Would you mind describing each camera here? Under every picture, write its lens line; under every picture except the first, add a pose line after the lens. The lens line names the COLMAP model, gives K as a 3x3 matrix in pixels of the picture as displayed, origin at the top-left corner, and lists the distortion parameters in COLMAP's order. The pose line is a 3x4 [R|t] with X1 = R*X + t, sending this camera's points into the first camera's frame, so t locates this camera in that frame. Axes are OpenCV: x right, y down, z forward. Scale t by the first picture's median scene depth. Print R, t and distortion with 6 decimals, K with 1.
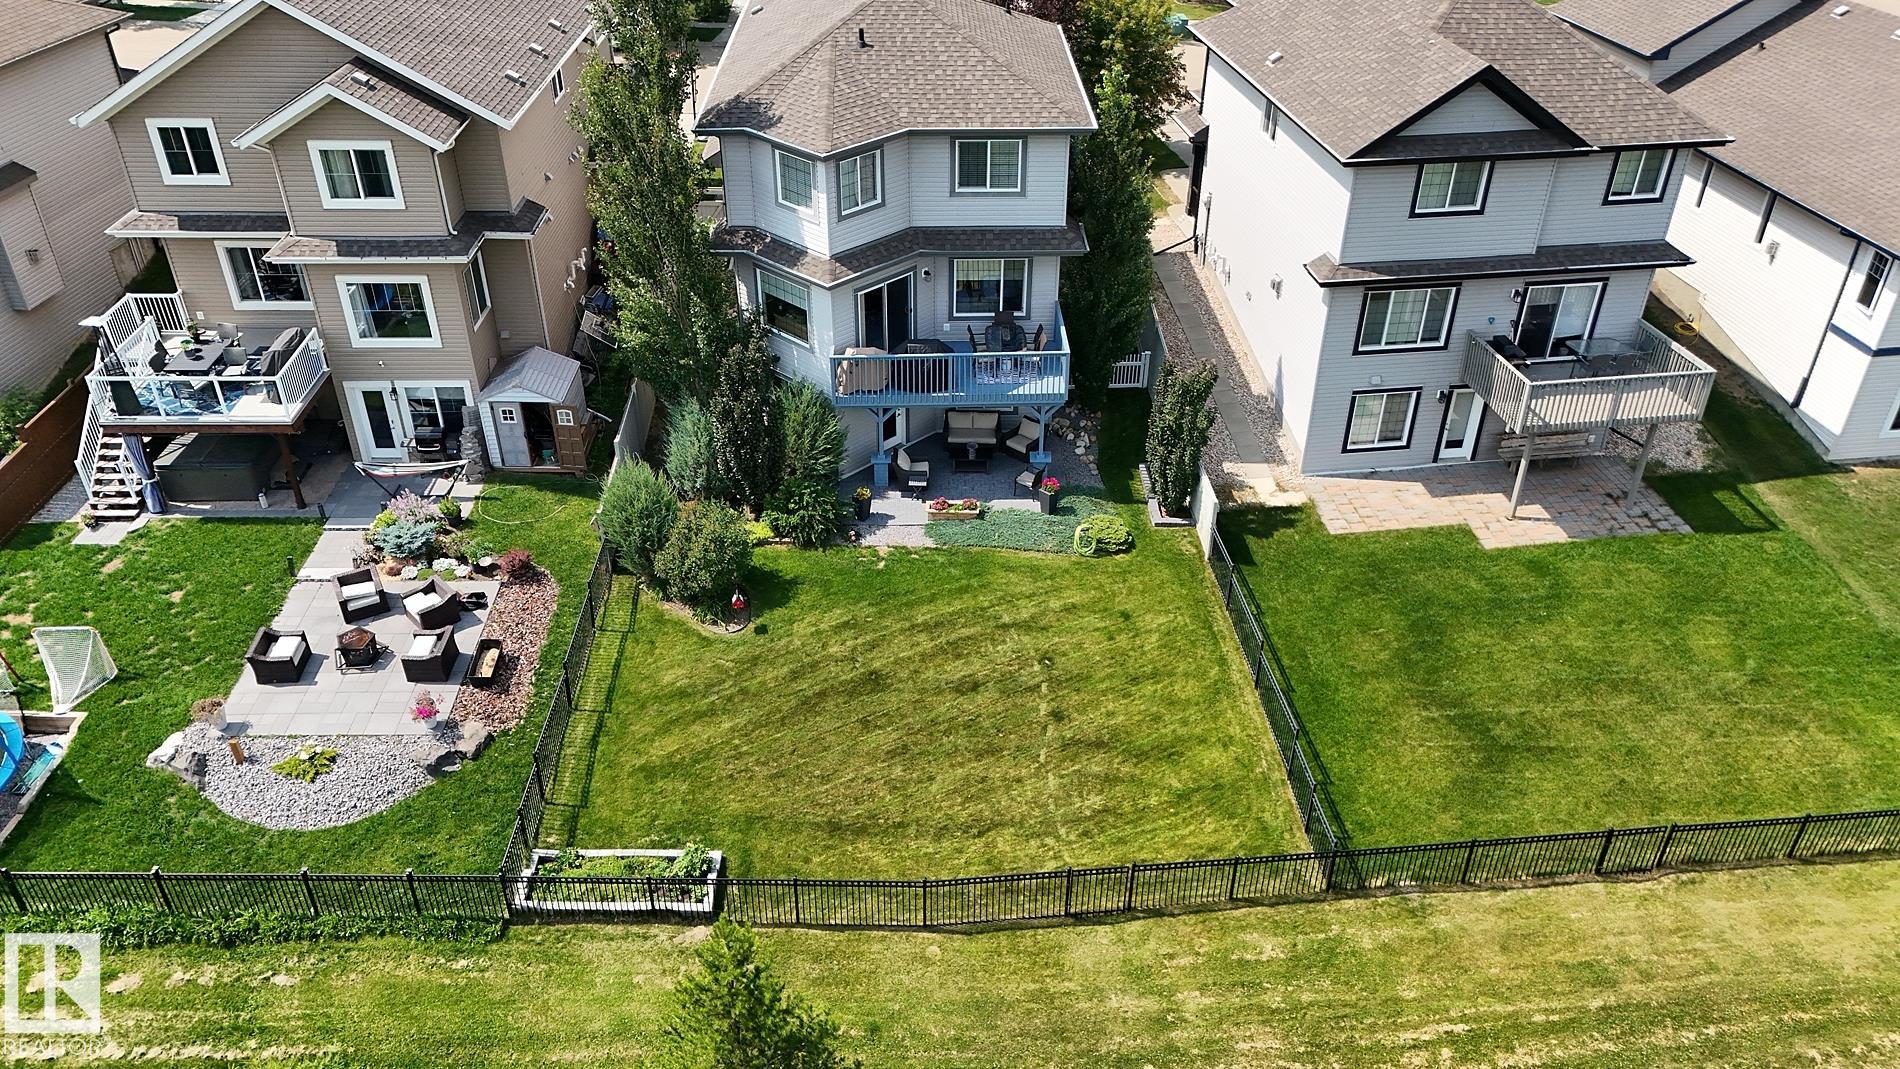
lens RADIAL K [[1380.1, 0, 943.5], [0, 1380.1, 530.0], [0, 0, 1]] dist [0.076472, -0.089256]
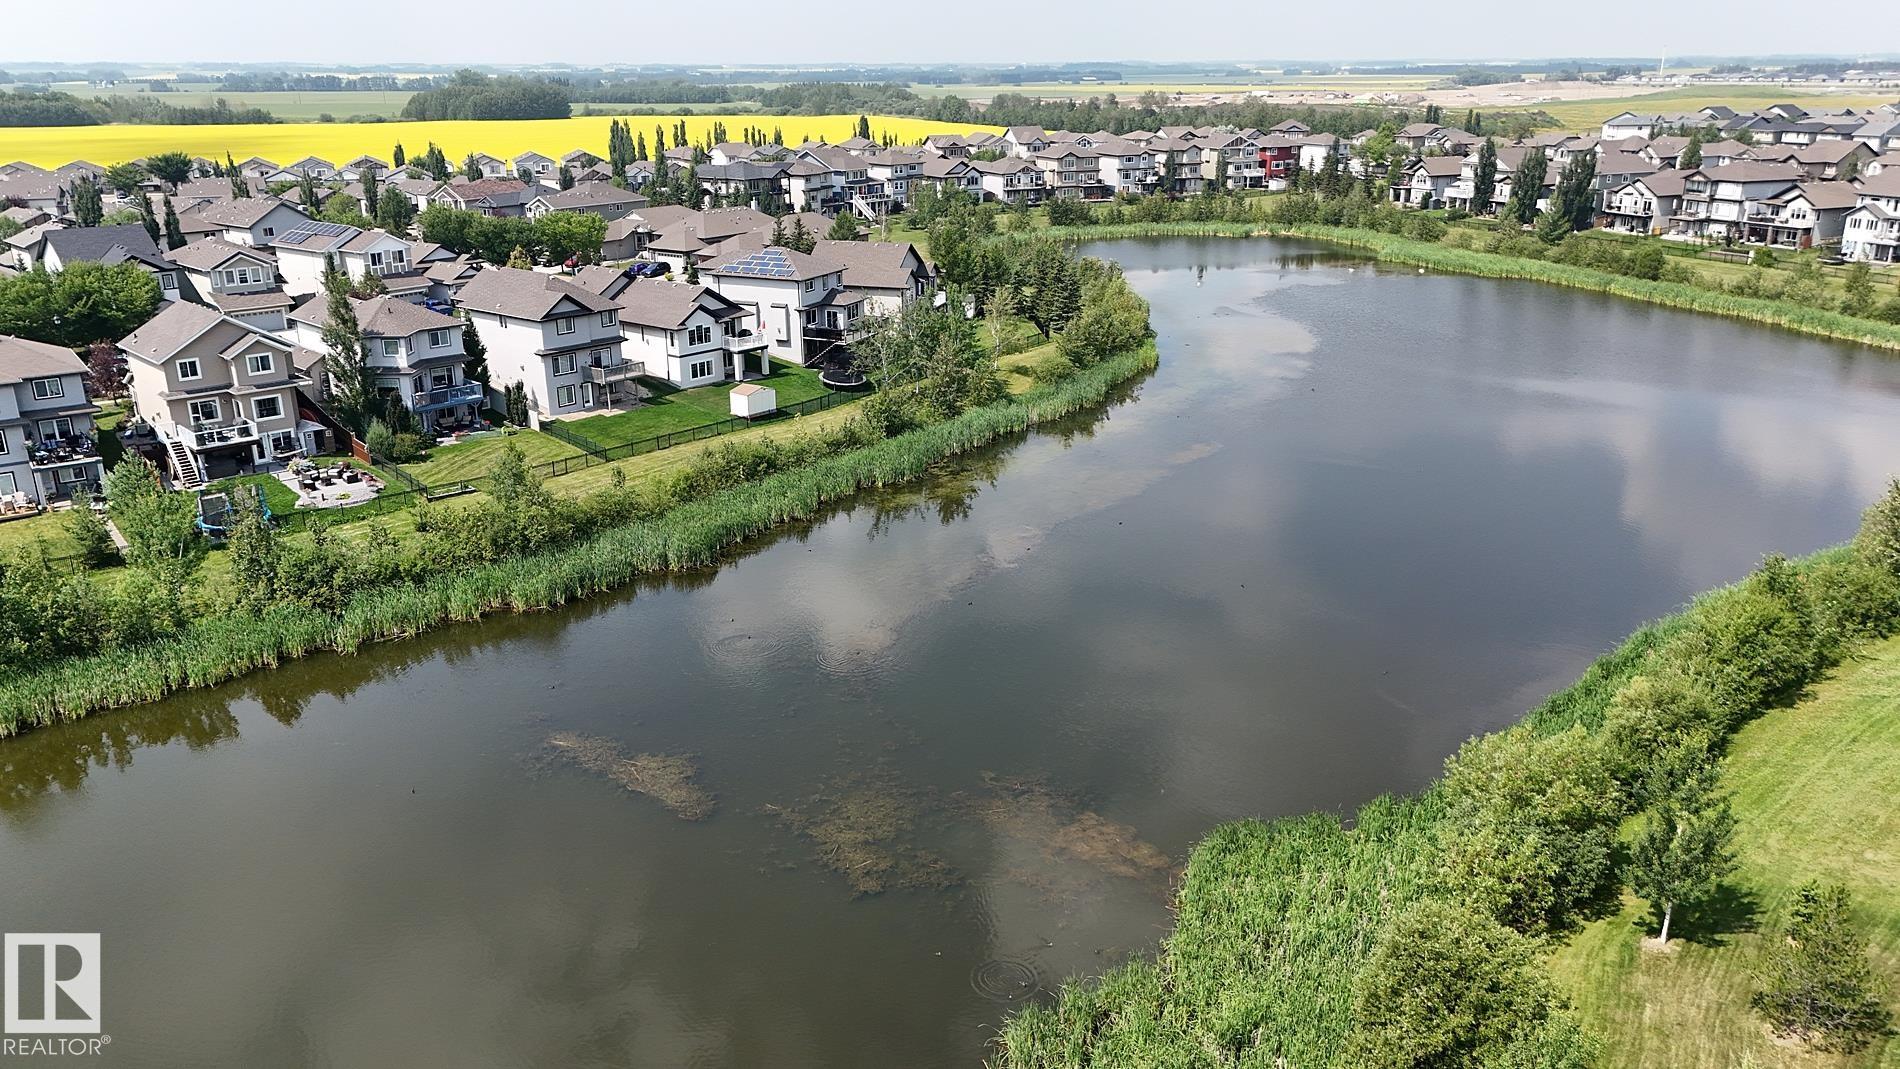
lens RADIAL K [[1398.8, 0, 946.1], [0, 1398.8, 531.4], [0, 0, 1]] dist [0.031629, -0.011783]
pose [[0.733544, -0.221523, 0.642527, -1.370905], [0.378159, 0.918565, -0.115036, 1.037177], [-0.564720, 0.327361, 0.757579, -2.161230]]
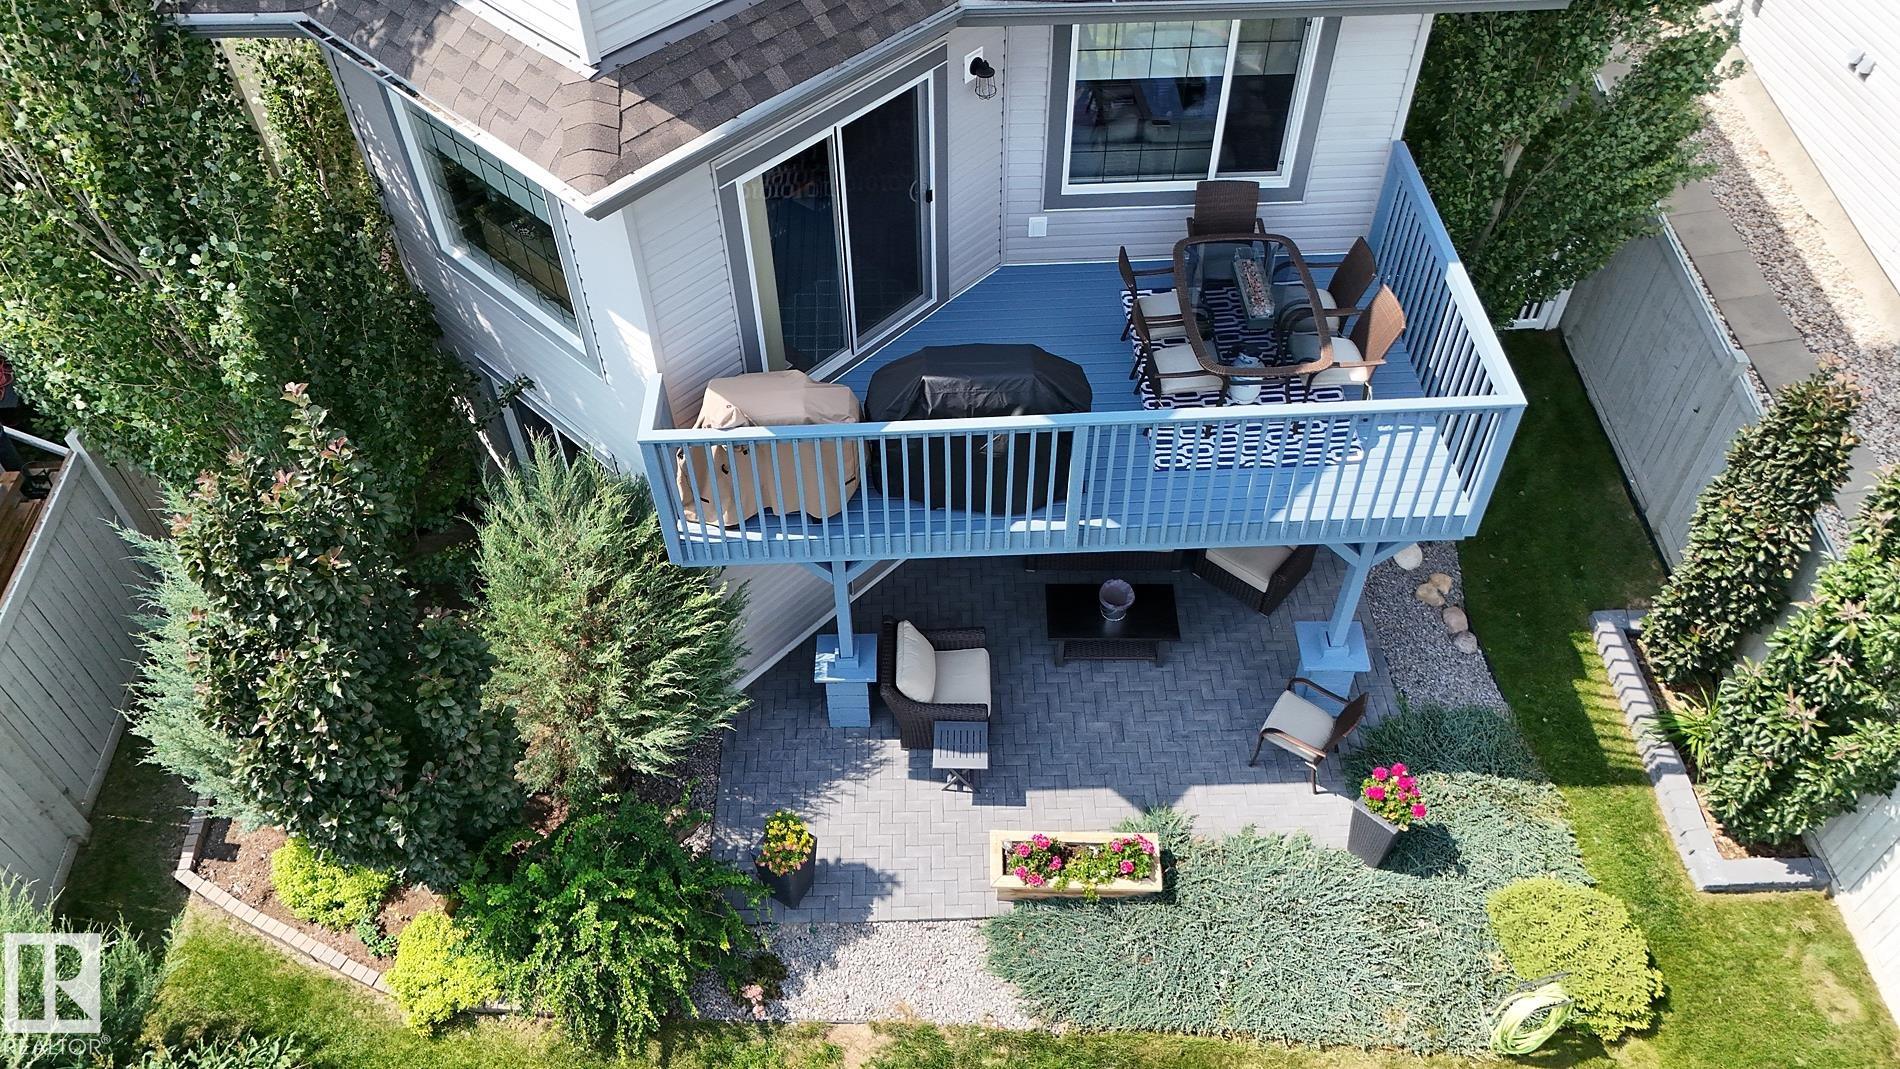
lens RADIAL K [[1398.8, 0, 946.1], [0, 1398.8, 531.4], [0, 0, 1]] dist [0.031629, -0.011783]
pose [[0.999842, -0.017757, 0.001139, -0.022196], [0.016883, 0.966941, 0.254440, -0.172864], [-0.005620, -0.254380, 0.967088, 0.714975]]
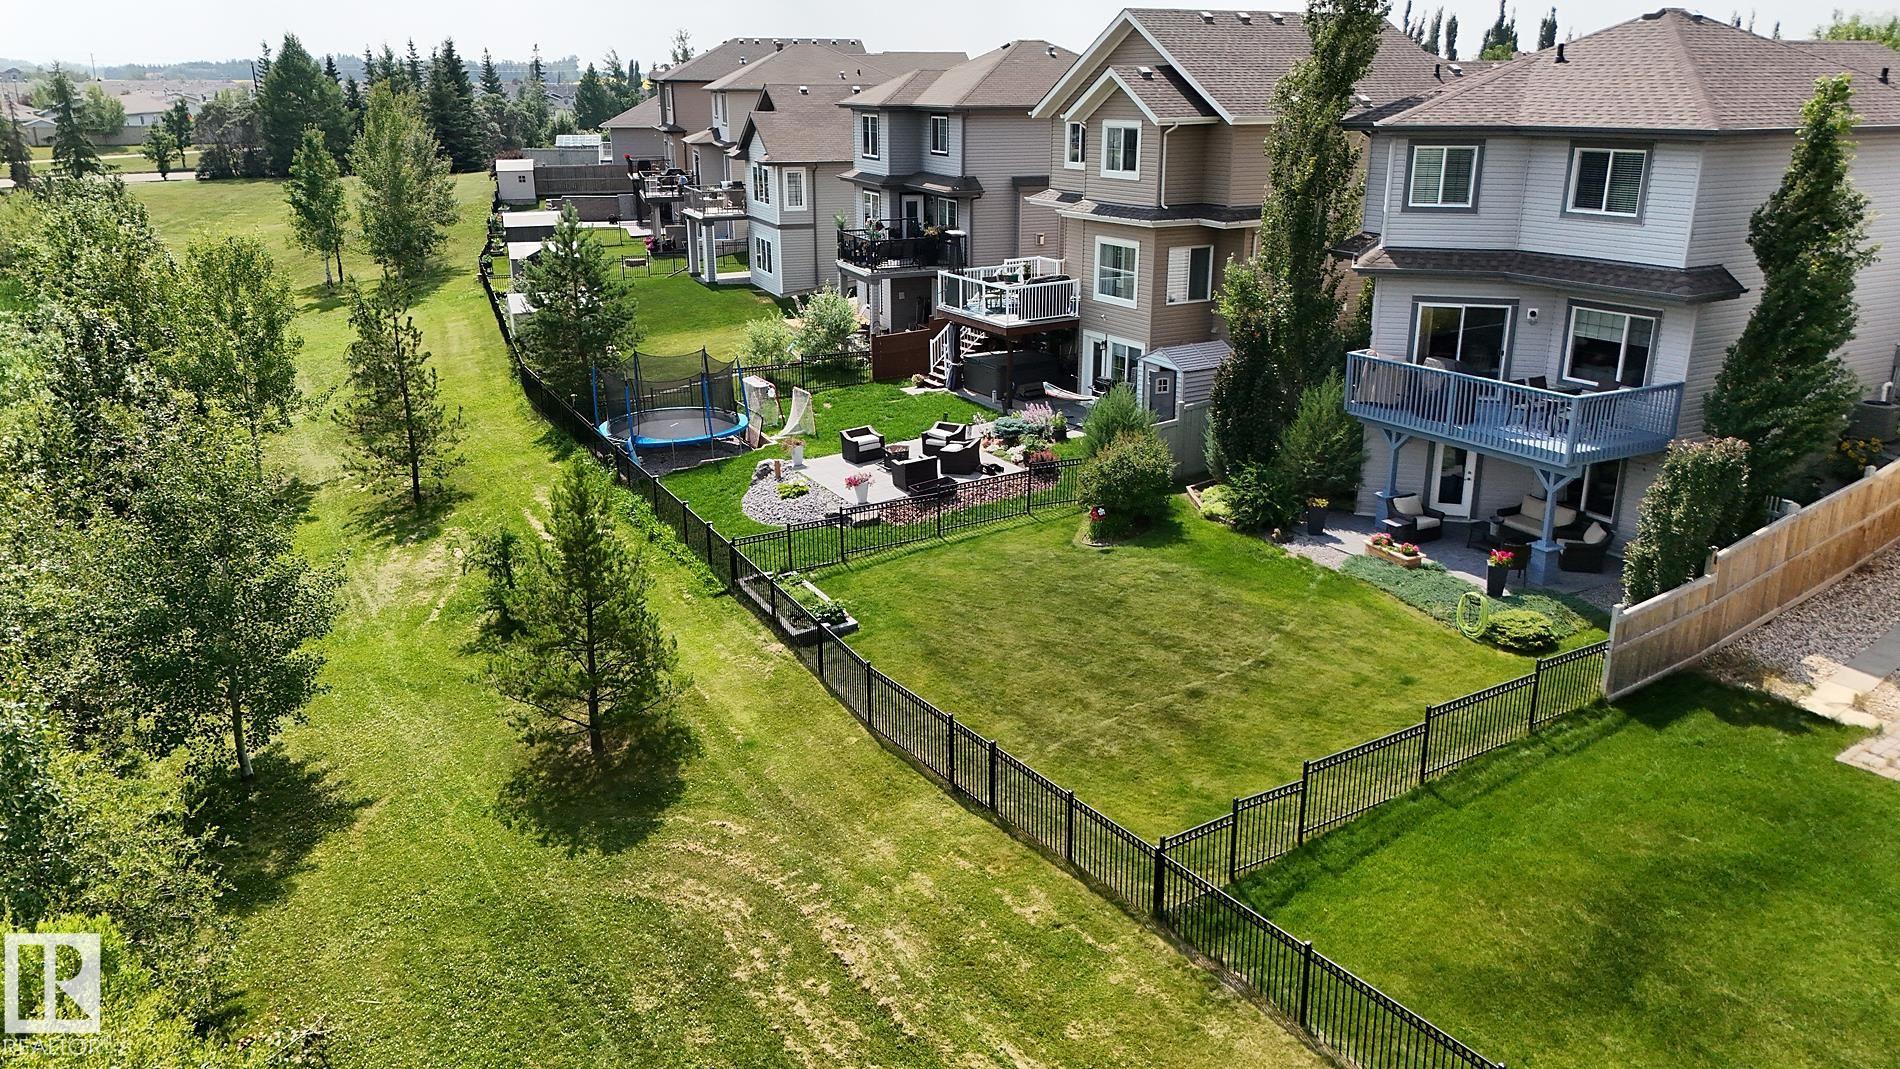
lens RADIAL K [[1396.0, 0, 949.2], [0, 1396.0, 520.6], [0, 0, 1]] dist [0.077647, -0.076639]
pose [[0.472249, 0.258529, -0.842700, 0.597610], [-0.480224, 0.877146, -0.000021, 0.098424], [0.739165, 0.404695, 0.538384, 0.337202]]
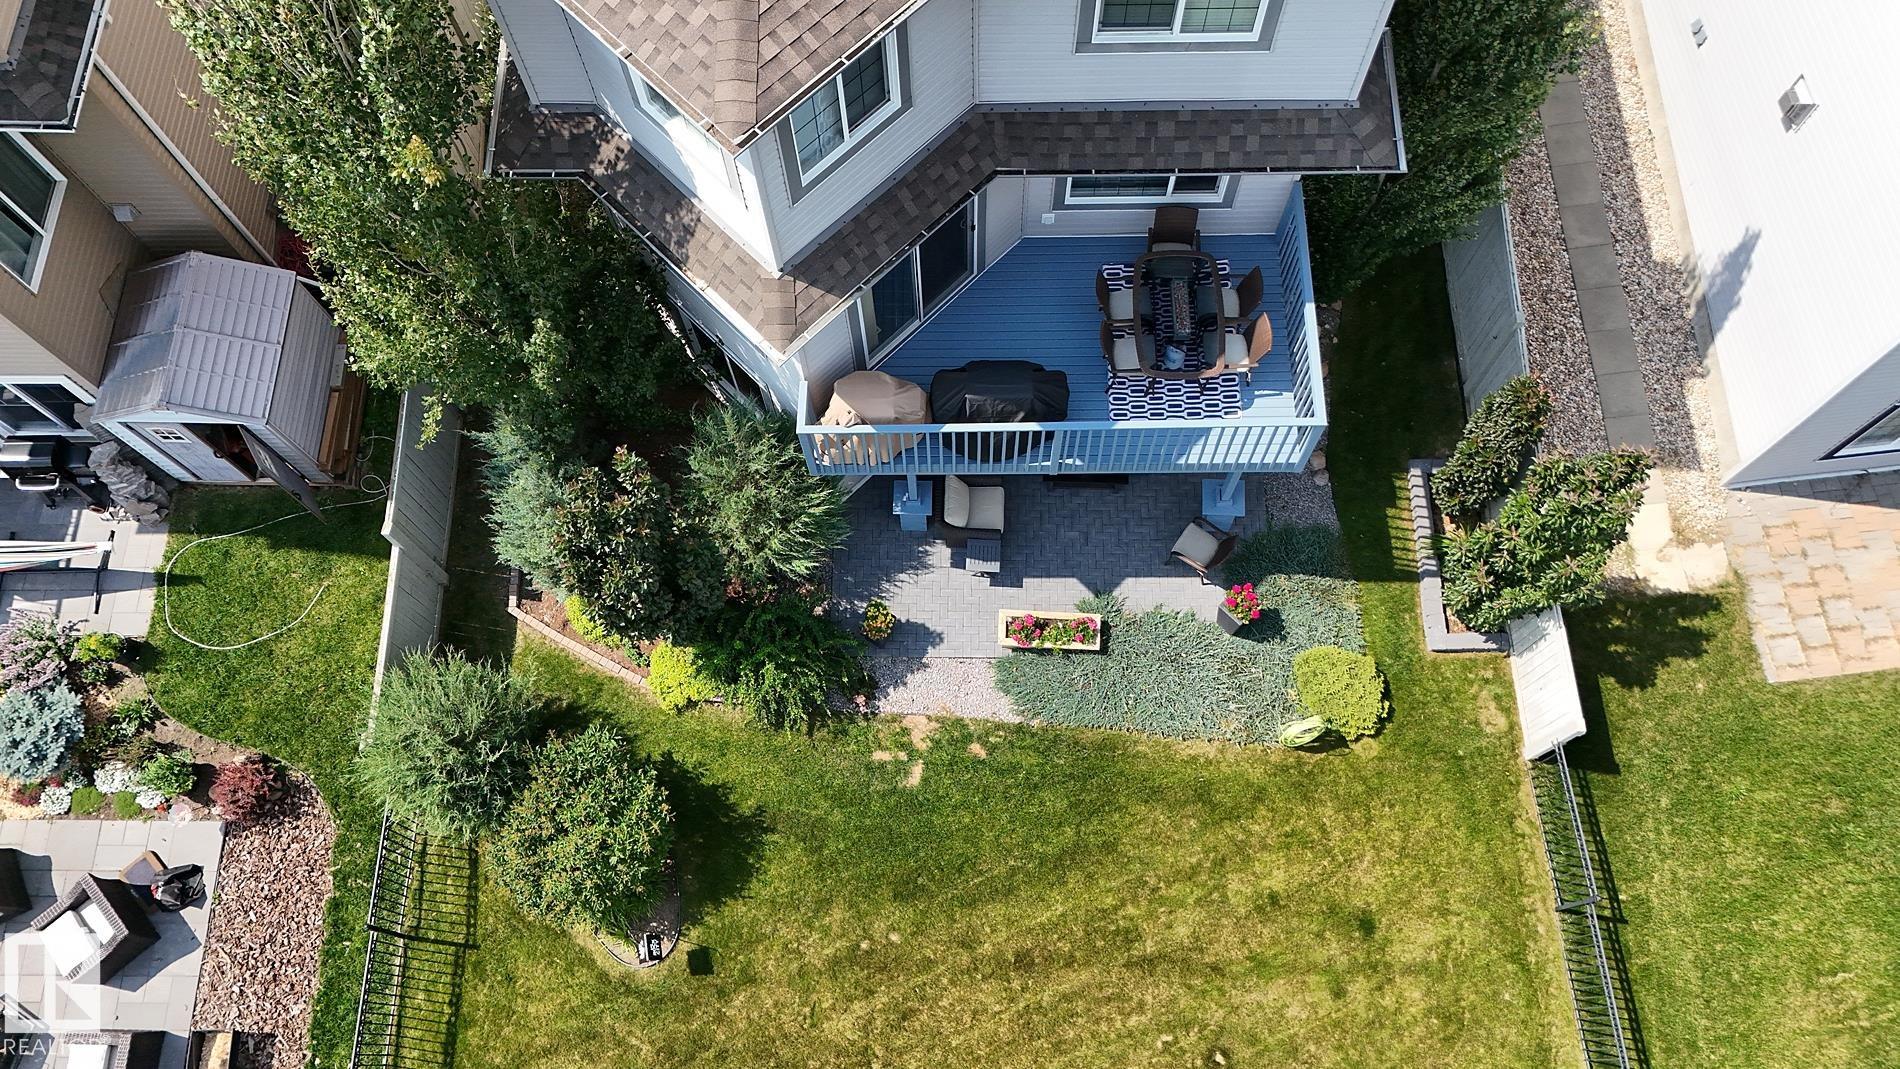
lens RADIAL K [[1380.1, 0, 943.5], [0, 1380.1, 530.0], [0, 0, 1]] dist [0.076472, -0.089256]
pose [[0.999541, 0.012937, -0.027409, -0.020188], [0.005519, 0.811521, 0.584297, -0.359011], [0.029802, -0.584179, 0.811077, 0.597206]]
